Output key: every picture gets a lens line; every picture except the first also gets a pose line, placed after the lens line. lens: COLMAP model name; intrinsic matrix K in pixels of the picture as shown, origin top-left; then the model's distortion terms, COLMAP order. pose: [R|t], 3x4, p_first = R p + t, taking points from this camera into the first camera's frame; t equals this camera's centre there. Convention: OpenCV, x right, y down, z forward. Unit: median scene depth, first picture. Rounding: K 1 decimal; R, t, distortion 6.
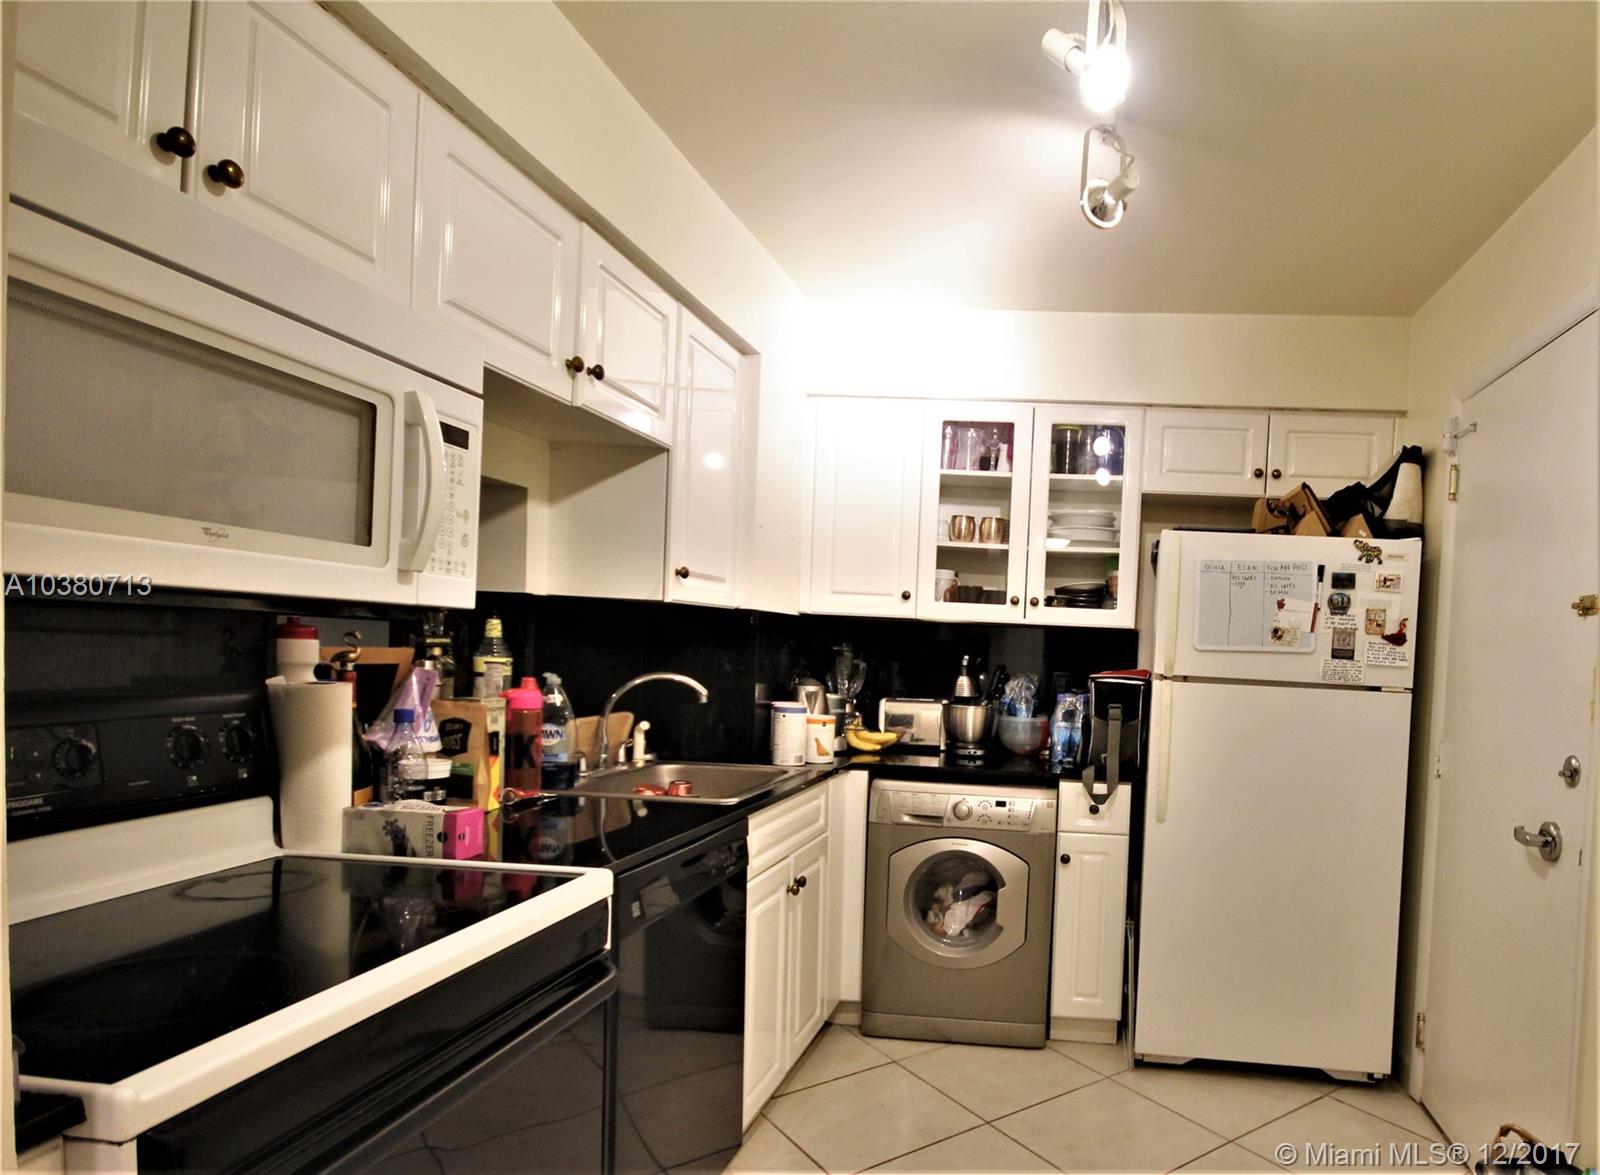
lens RADIAL K [[1207.1, 0, 800.3], [0, 1207.1, 710.5], [0, 0, 1]] dist [-0.006321, -0.003168]
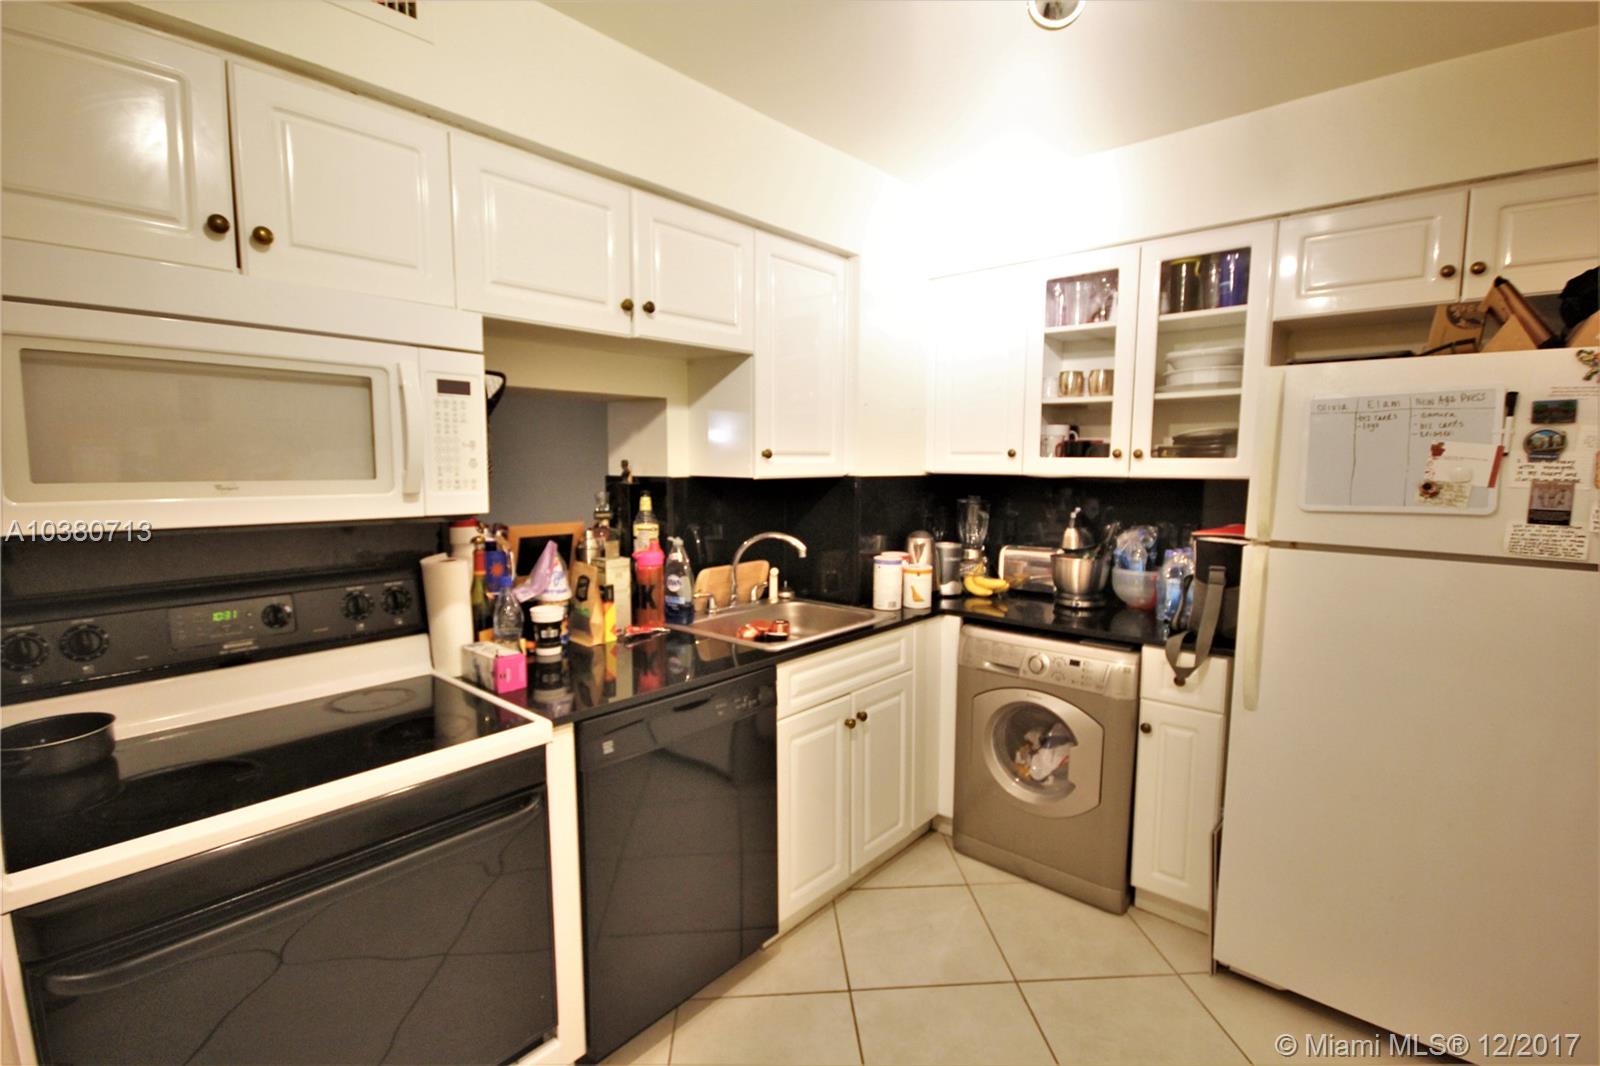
lens RADIAL K [[735.5, 0, 800.0], [0, 735.5, 533.0], [0, 0, 1]] dist [0.002381, 0.000335]
pose [[0.800834, 0.015815, -0.598678, 0.345562], [0.022070, 0.998193, 0.055891, -0.068773], [0.598480, -0.057972, 0.799038, 0.382499]]
